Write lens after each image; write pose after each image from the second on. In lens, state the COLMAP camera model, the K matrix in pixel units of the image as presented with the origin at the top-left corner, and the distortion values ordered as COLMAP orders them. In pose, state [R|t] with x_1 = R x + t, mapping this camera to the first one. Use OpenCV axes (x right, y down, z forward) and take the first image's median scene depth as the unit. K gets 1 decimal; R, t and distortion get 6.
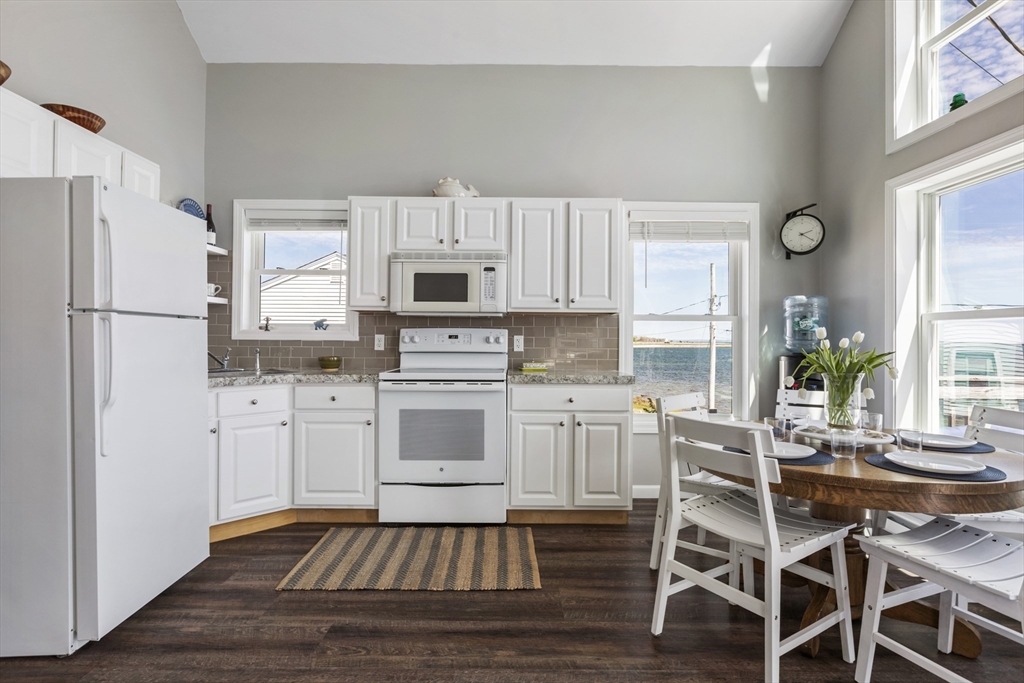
lens RADIAL K [[522.4, 0, 508.5], [0, 522.4, 336.8], [0, 0, 1]] dist [0.000502, 0.000292]
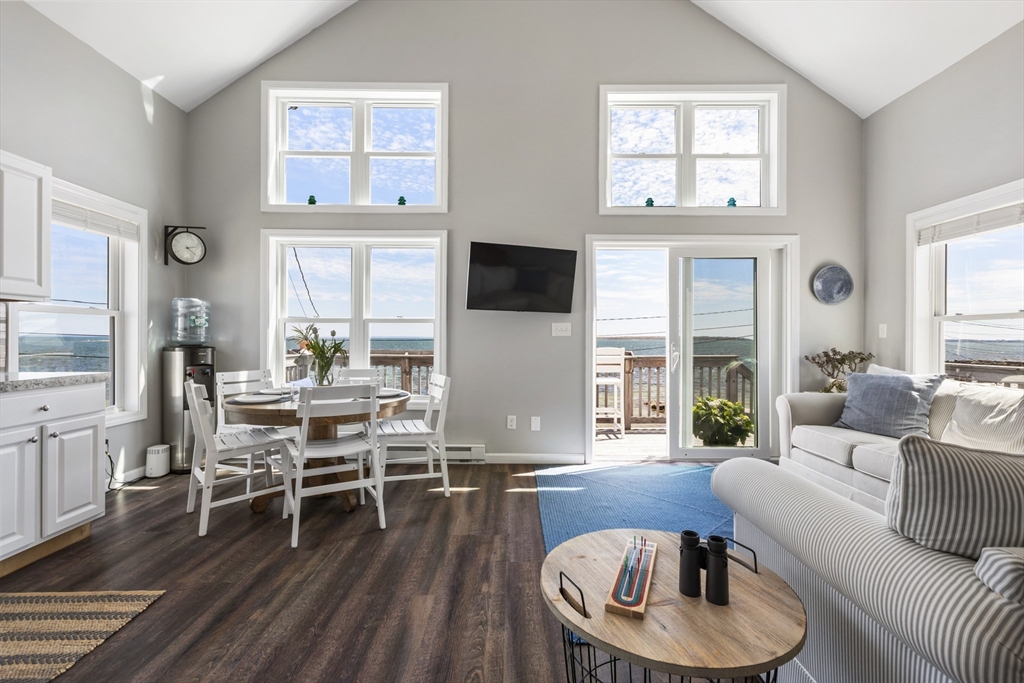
lens RADIAL K [[455.1, 0, 512.1], [0, 455.1, 336.1], [0, 0, 1]] dist [-0.002675, -0.000293]
pose [[-0.007726, -0.004580, 0.999960, -0.536986], [-0.009988, 0.999940, 0.004503, -0.001499], [-0.999920, -0.009953, -0.007771, 0.252931]]
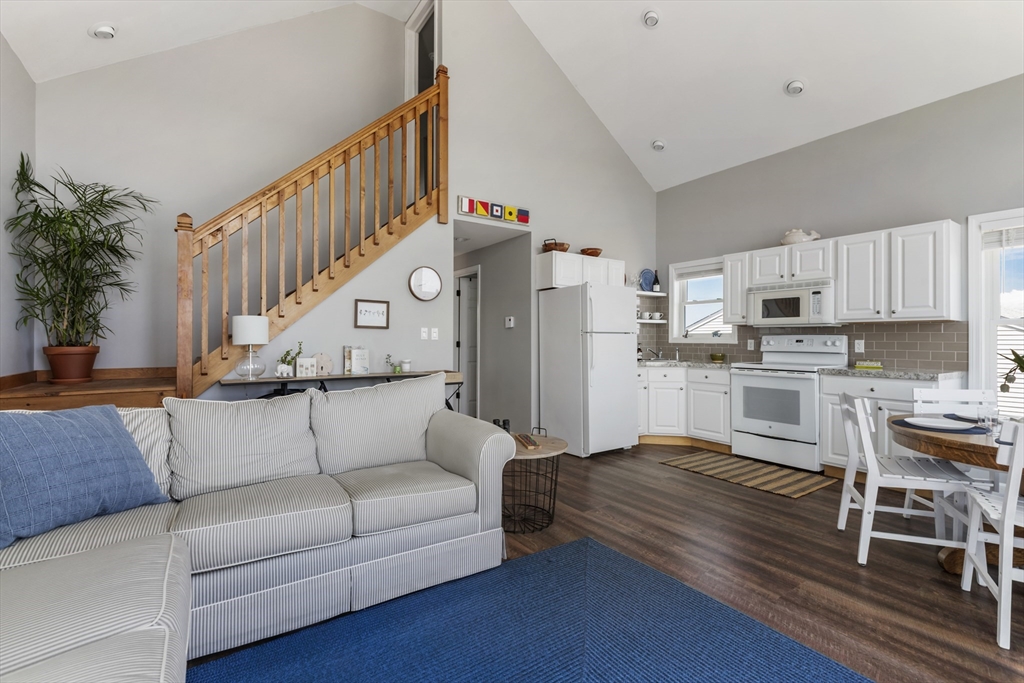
lens RADIAL K [[455.1, 0, 512.1], [0, 455.1, 336.1], [0, 0, 1]] dist [-0.002675, -0.000293]
pose [[0.559193, -0.010976, -0.828965, 0.507333], [0.004446, 0.999938, -0.010241, -0.004761], [0.829026, 0.002041, 0.559207, -0.348379]]
